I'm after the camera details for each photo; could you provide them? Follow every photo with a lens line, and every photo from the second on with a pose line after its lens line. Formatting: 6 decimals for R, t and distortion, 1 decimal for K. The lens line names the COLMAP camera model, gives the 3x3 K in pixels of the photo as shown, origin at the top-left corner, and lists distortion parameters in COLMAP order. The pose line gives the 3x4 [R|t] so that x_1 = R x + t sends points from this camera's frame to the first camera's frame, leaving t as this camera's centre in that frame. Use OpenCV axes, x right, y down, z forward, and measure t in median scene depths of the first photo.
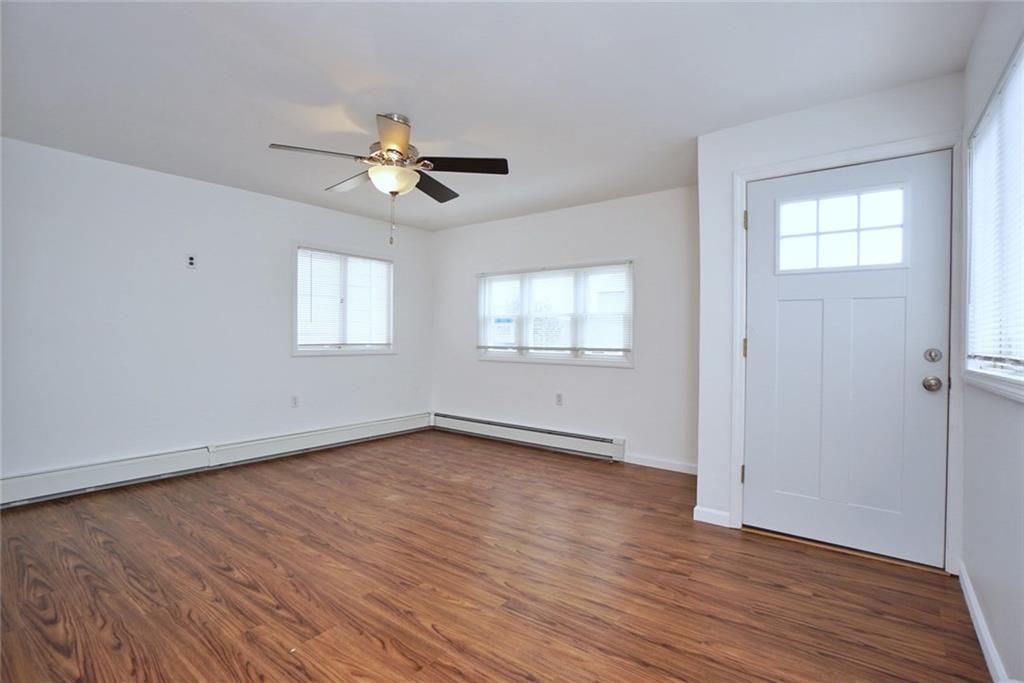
lens RADIAL K [[481.8, 0, 512.0], [0, 481.8, 341.5], [0, 0, 1]] dist [-0.051583, 0.034277]
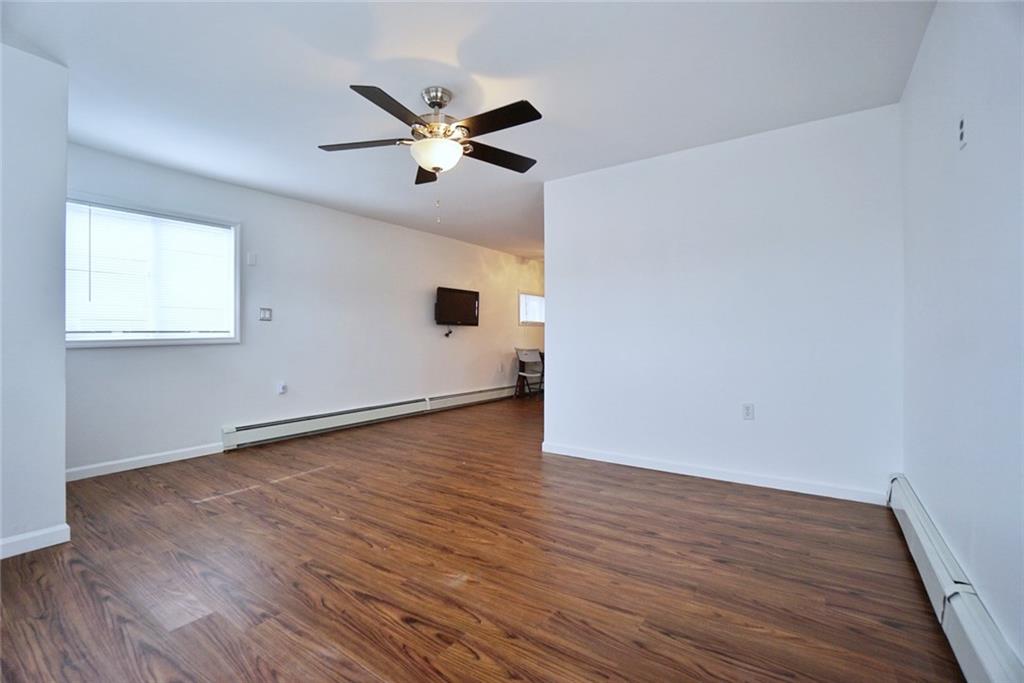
lens RADIAL K [[453.4, 0, 509.3], [0, 453.4, 335.6], [0, 0, 1]] dist [-0.060689, 0.021934]
pose [[-0.999042, -0.004942, -0.043492, -0.322121], [-0.005276, 0.999957, 0.007566, 0.017318], [0.043453, 0.007788, -0.999025, 1.745620]]
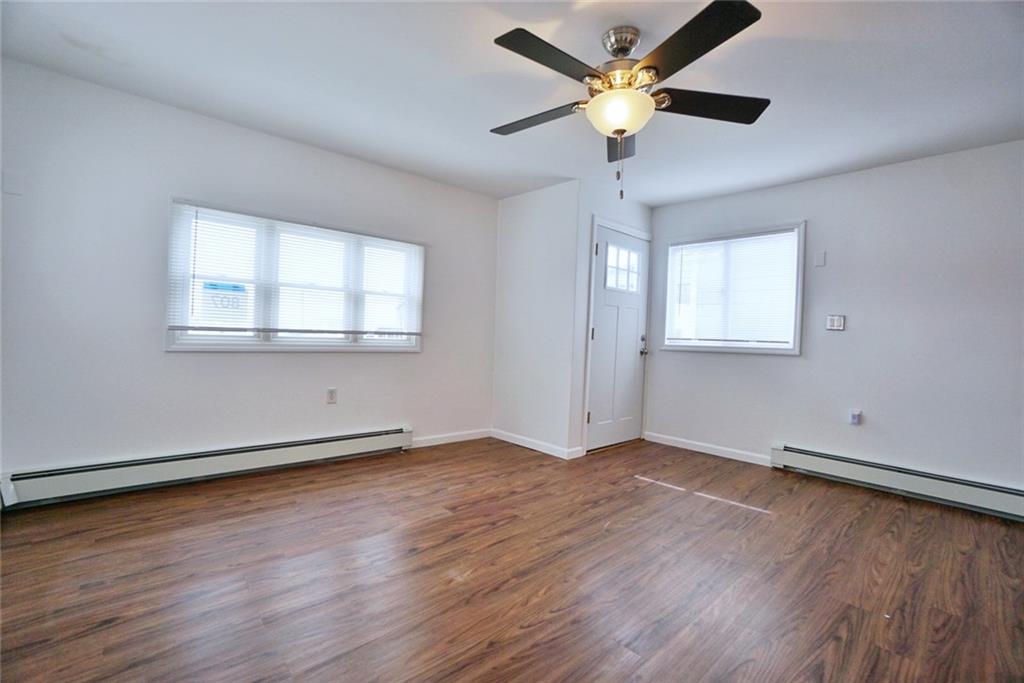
lens RADIAL K [[446.5, 0, 497.7], [0, 446.5, 341.4], [0, 0, 1]] dist [-0.056080, 0.020654]
pose [[0.191735, -0.018379, 0.981275, -0.887788], [-0.026277, 0.999370, 0.023853, 0.009980], [-0.981095, -0.030359, 0.191131, 0.951839]]
